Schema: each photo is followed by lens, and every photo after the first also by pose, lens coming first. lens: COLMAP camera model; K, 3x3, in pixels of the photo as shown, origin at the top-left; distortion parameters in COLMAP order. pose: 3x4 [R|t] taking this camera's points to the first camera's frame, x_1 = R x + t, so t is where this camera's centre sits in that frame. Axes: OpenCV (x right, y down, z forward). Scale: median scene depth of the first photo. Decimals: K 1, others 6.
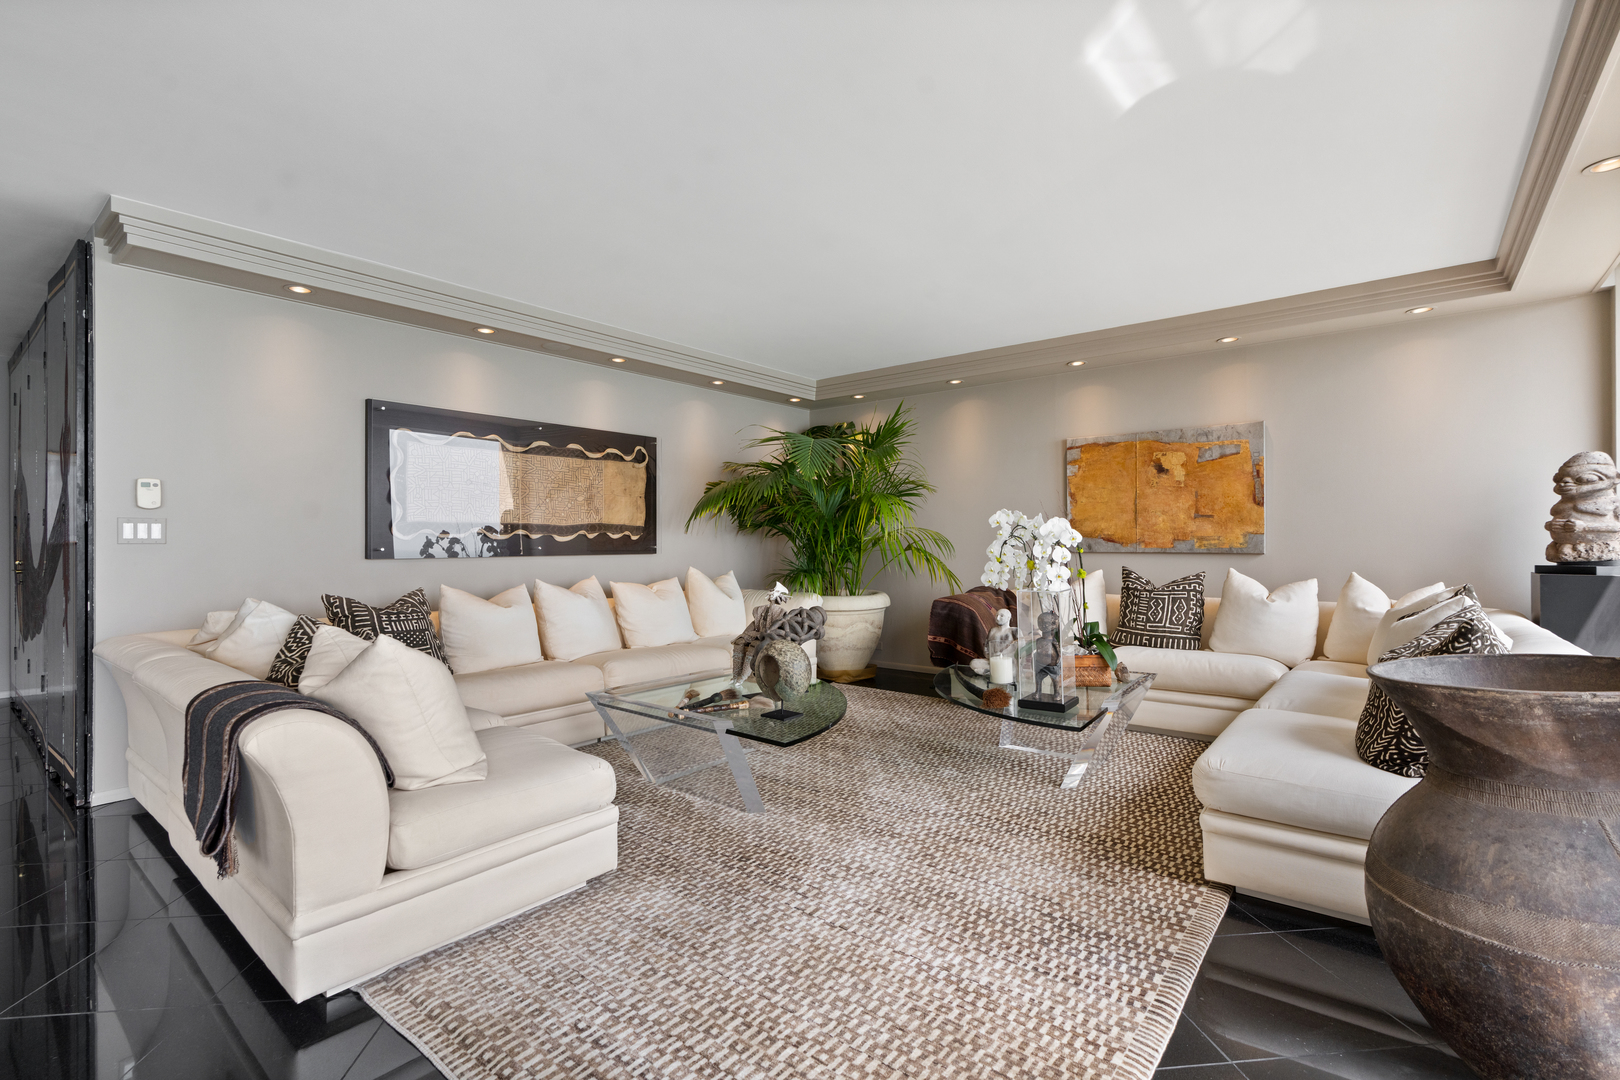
lens RADIAL K [[751.5, 0, 810.0], [0, 751.5, 540.0], [0, 0, 1]] dist [-0.004953, 0.000275]
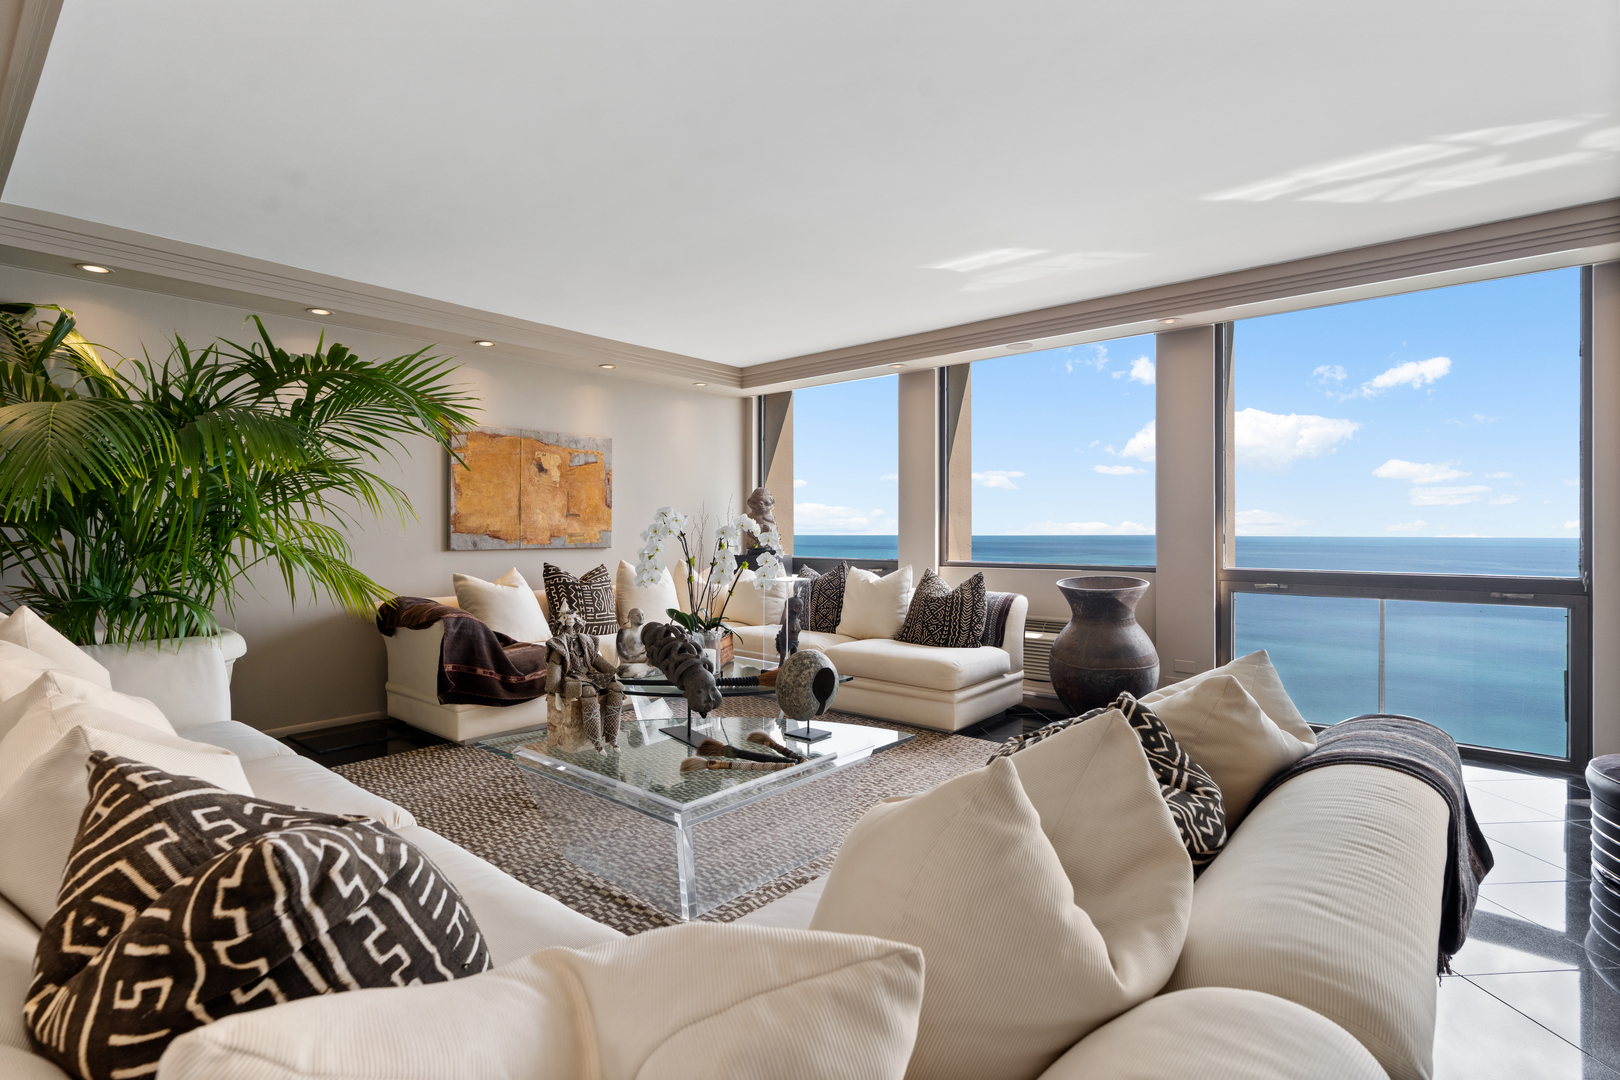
lens RADIAL K [[768.7, 0, 804.3], [0, 768.7, 536.8], [0, 0, 1]] dist [-0.001859, 0.000178]
pose [[0.016705, -0.002972, 0.999856, -0.614189], [0.001845, 0.999994, 0.002942, -0.002076], [-0.999859, 0.001796, 0.016710, 0.638756]]
